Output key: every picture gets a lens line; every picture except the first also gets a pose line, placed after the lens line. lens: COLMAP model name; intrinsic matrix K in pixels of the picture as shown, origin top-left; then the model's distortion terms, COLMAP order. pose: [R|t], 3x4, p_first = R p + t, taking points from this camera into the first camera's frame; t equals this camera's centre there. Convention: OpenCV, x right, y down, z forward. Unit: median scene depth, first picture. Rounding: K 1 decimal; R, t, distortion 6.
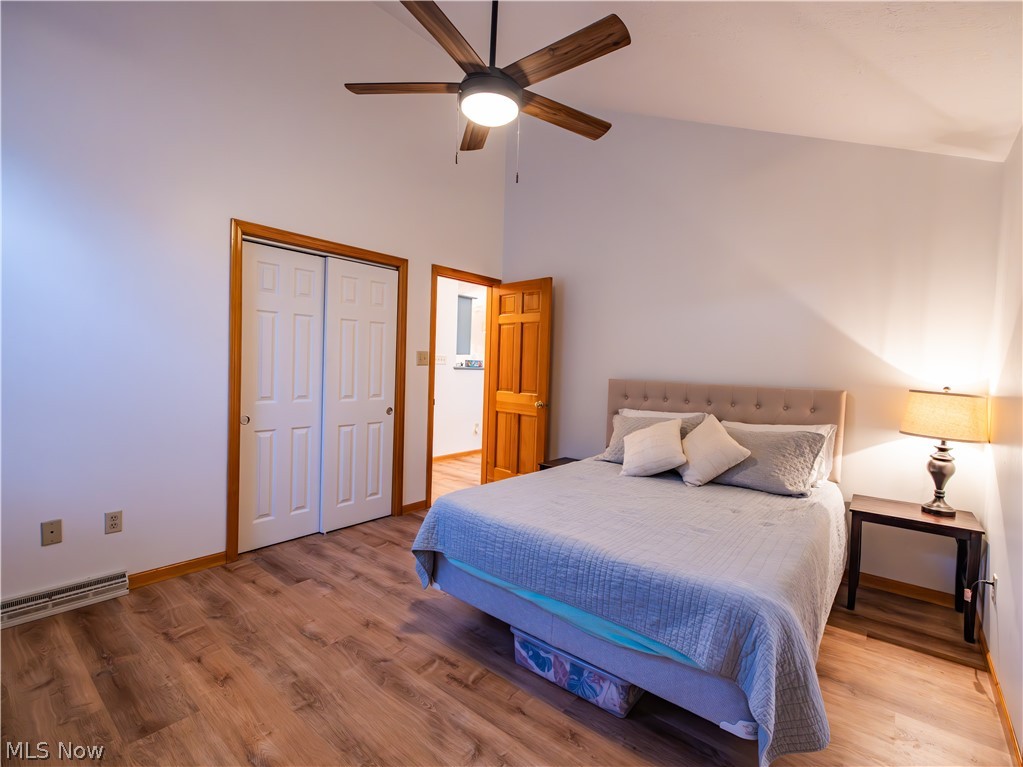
lens RADIAL K [[479.2, 0, 505.5], [0, 479.2, 382.3], [0, 0, 1]] dist [-0.002030, -0.000082]
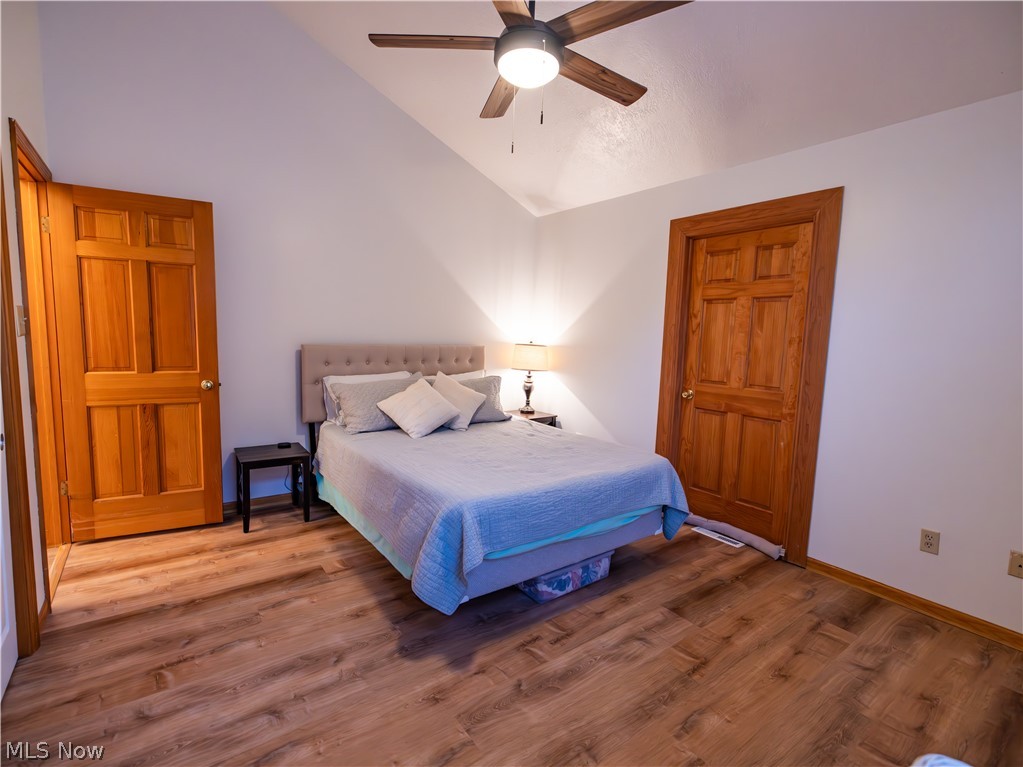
lens RADIAL K [[479.2, 0, 505.5], [0, 479.2, 382.3], [0, 0, 1]] dist [-0.002030, -0.000082]
pose [[0.244439, -0.128673, 0.961089, -0.845070], [0.013043, 0.991503, 0.129428, -0.072925], [-0.969577, -0.019102, 0.244040, 0.667612]]
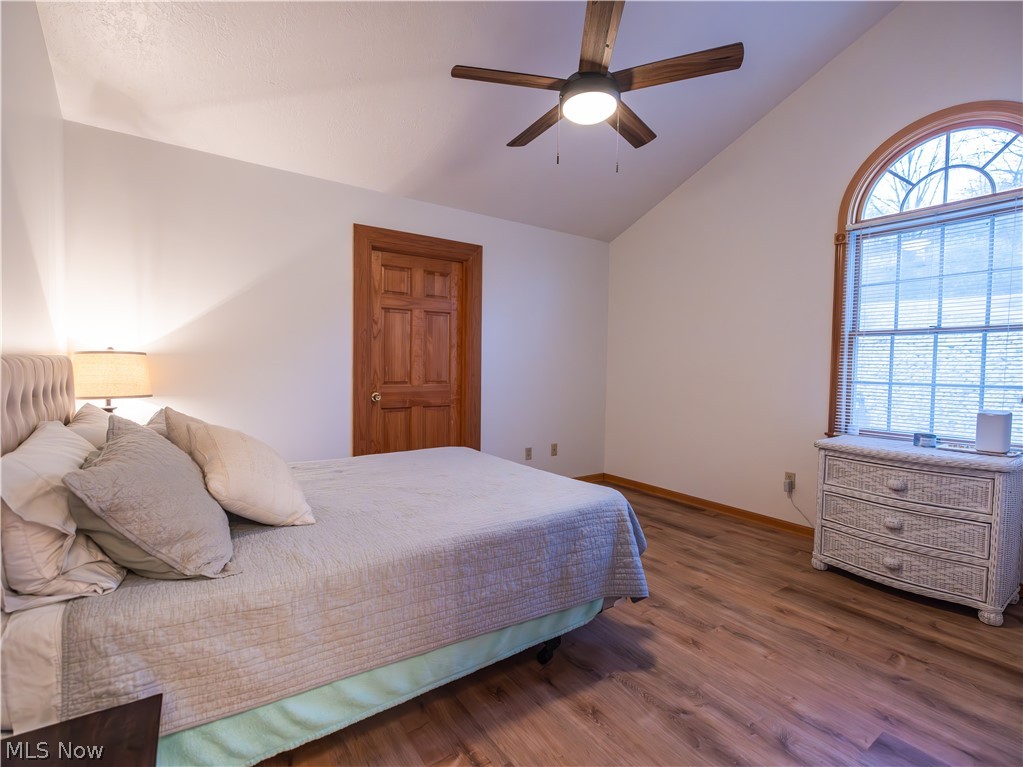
lens RADIAL K [[479.2, 0, 505.5], [0, 479.2, 382.3], [0, 0, 1]] dist [-0.002030, -0.000082]
pose [[-0.961041, -0.061935, 0.269378, -0.147613], [-0.040596, 0.995631, 0.084084, -0.033594], [-0.273409, 0.069873, -0.959357, 1.770362]]
